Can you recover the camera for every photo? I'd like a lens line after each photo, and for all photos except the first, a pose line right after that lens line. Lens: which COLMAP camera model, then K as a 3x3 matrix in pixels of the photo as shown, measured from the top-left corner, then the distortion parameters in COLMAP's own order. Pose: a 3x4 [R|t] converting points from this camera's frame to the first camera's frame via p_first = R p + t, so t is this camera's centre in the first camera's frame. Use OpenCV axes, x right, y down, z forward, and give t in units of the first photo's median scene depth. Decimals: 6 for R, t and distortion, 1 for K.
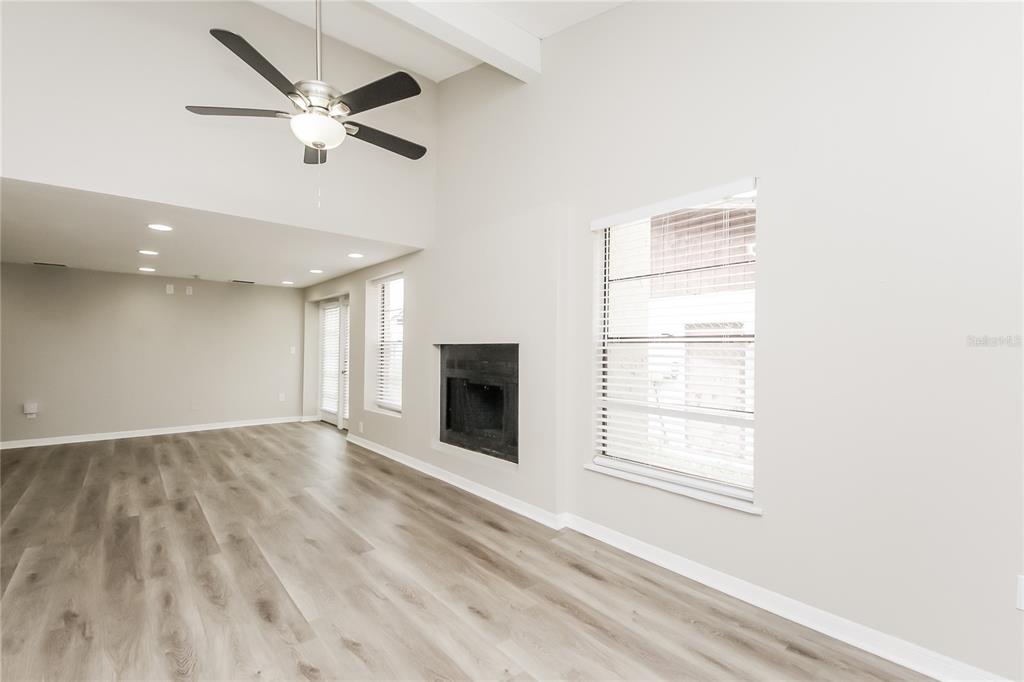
lens RADIAL K [[417.0, 0, 471.1], [0, 417.0, 345.0], [0, 0, 1]] dist [0.032069, -0.000227]
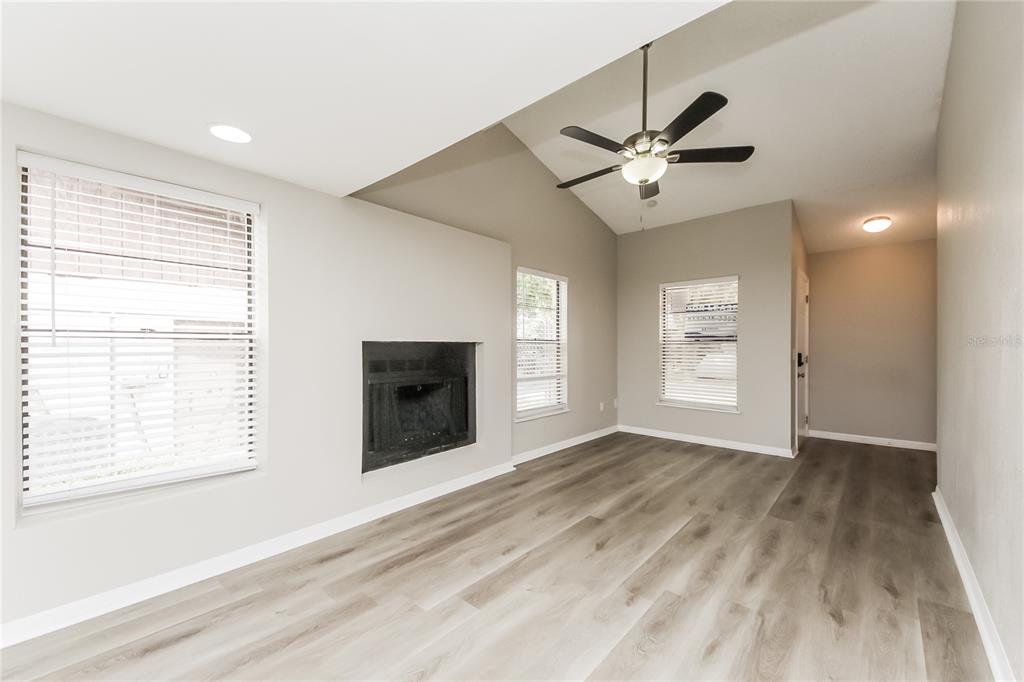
lens RADIAL K [[417.0, 0, 471.1], [0, 417.0, 345.0], [0, 0, 1]] dist [0.032069, -0.000227]
pose [[-0.108407, -0.004839, 0.994095, -0.938865], [-0.004669, 0.999980, 0.004359, -0.000112], [-0.994096, -0.004169, -0.108428, 1.005423]]
